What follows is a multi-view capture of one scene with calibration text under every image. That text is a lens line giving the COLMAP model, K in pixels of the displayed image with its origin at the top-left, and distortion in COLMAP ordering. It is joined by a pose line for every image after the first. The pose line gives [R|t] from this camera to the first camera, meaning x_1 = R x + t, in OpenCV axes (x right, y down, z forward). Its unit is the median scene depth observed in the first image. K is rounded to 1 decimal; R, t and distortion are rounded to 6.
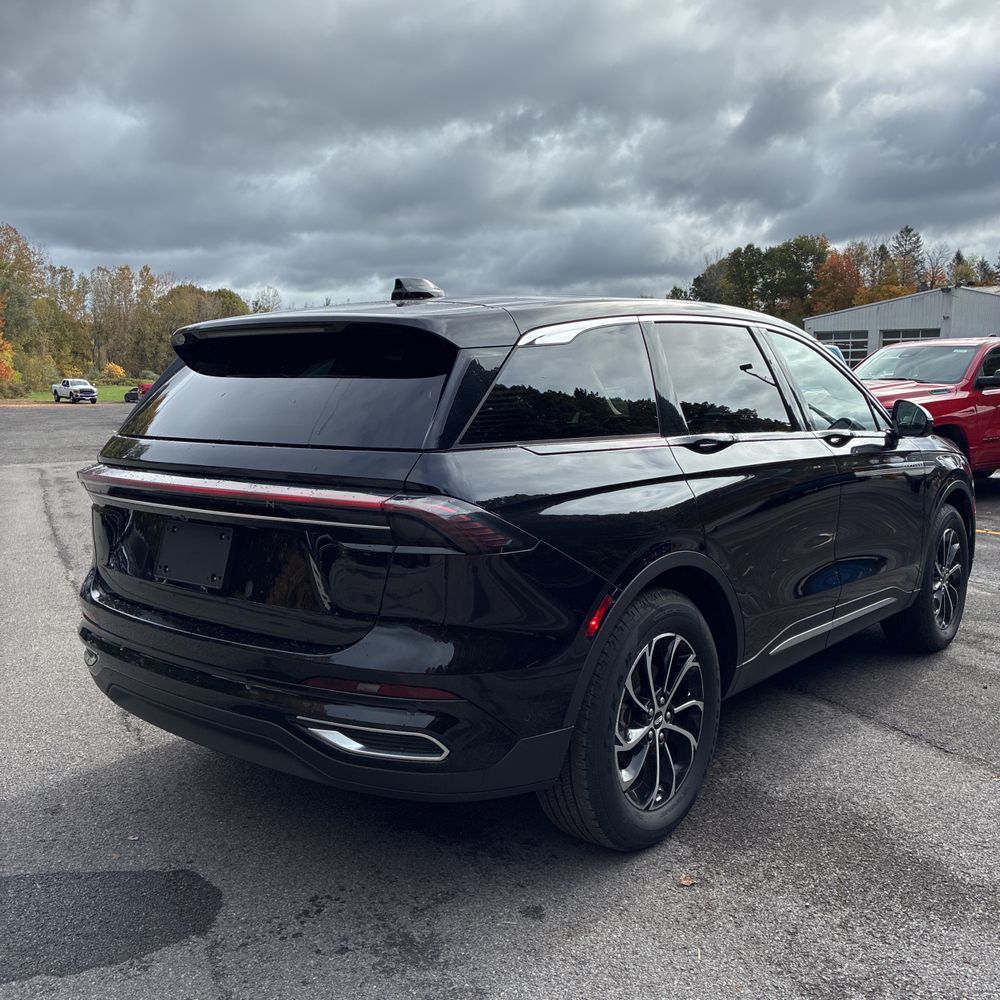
lens RADIAL K [[1010.2, 0, 499.1], [0, 1010.2, 496.6], [0, 0, 1]] dist [0.027494, 0.000000]
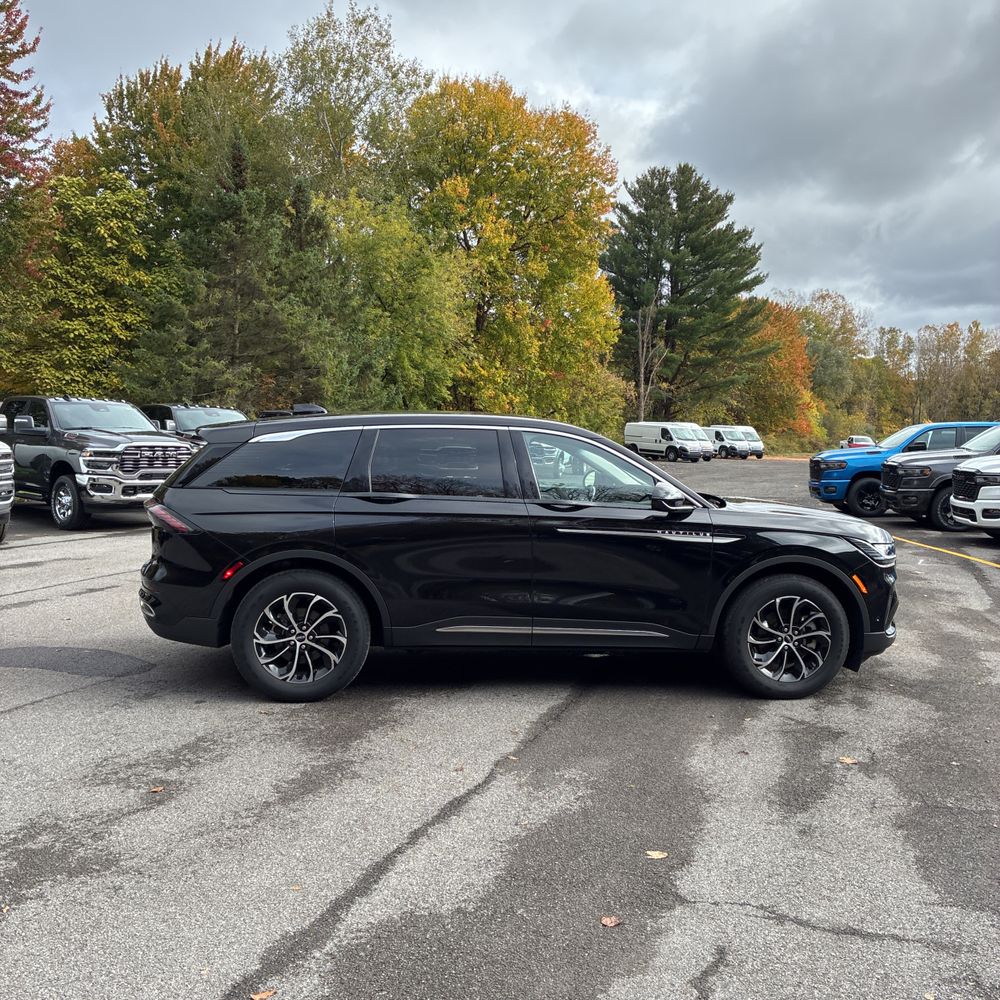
lens RADIAL K [[1010.2, 0, 503.5], [0, 1010.2, 497.1], [0, 0, 1]] dist [0.027494, 0.000000]
pose [[0.711693, 0.062866, -0.699672, 1.324030], [-0.100390, 0.994867, -0.012725, -0.044248], [0.695280, 0.079297, 0.714351, -0.093894]]
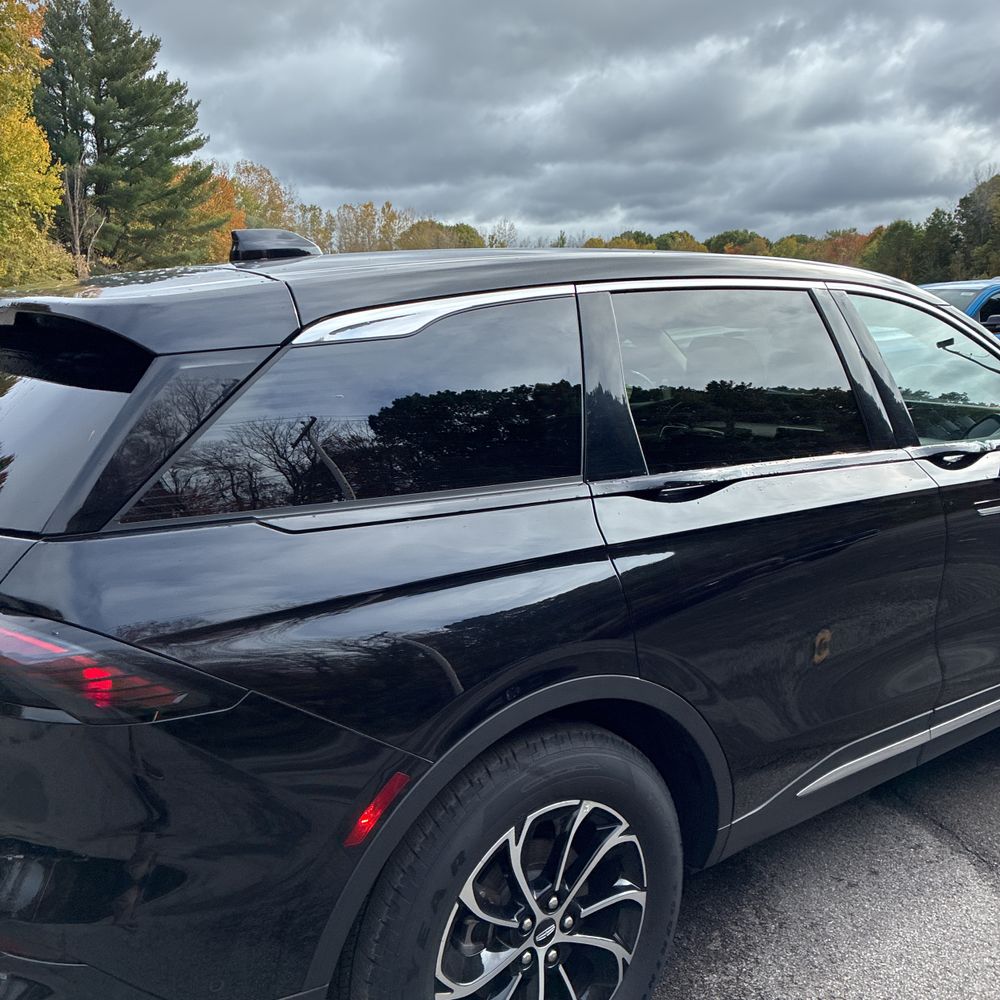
lens RADIAL K [[1010.2, 0, 509.2], [0, 1010.2, 509.0], [0, 0, 1]] dist [0.027494, 0.000000]
pose [[0.976007, 0.039621, -0.214105, 0.196780], [-0.023201, 0.996631, 0.078667, -0.070920], [0.216501, -0.071812, 0.973638, 0.296732]]
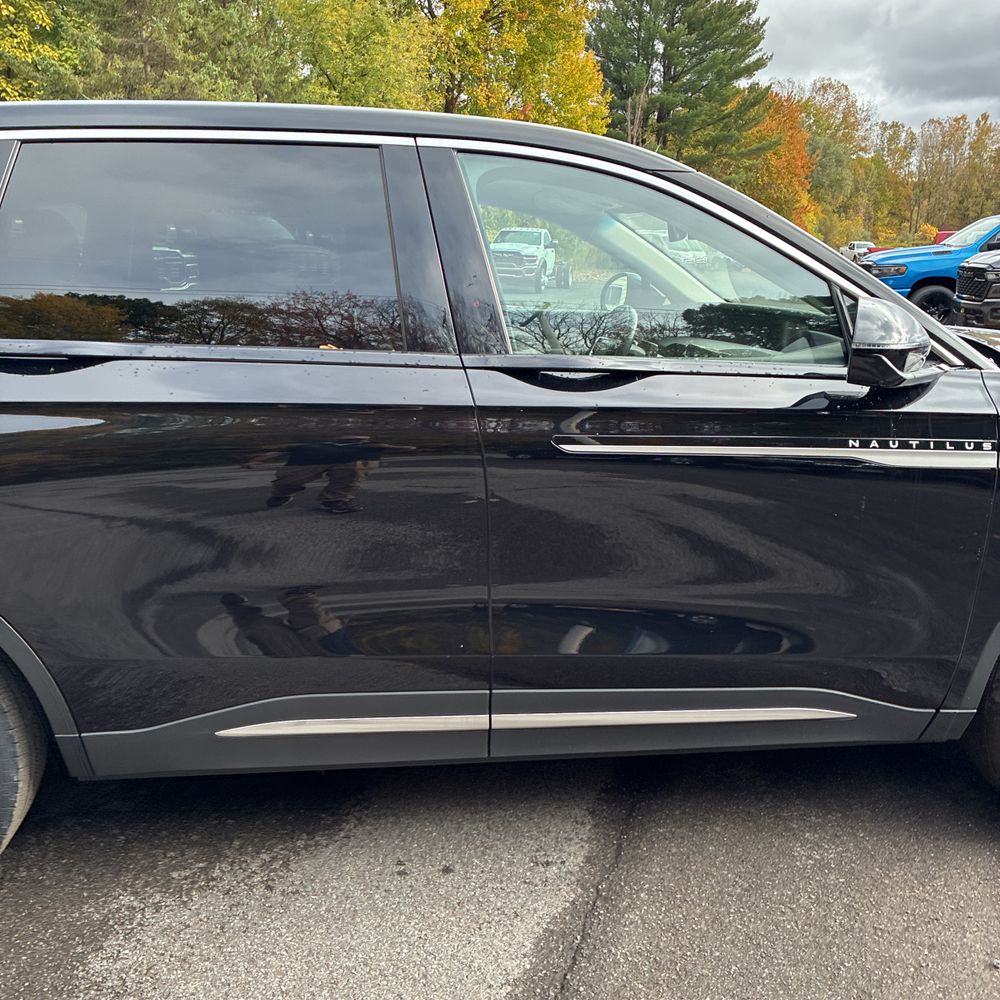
lens RADIAL K [[1010.2, 0, 494.8], [0, 1010.2, 504.0], [0, 0, 1]] dist [0.027494, 0.000000]
pose [[0.720650, 0.182394, -0.668877, 0.668631], [-0.089029, 0.981132, 0.171622, -0.077531], [0.687559, -0.064130, 0.723291, 0.630329]]
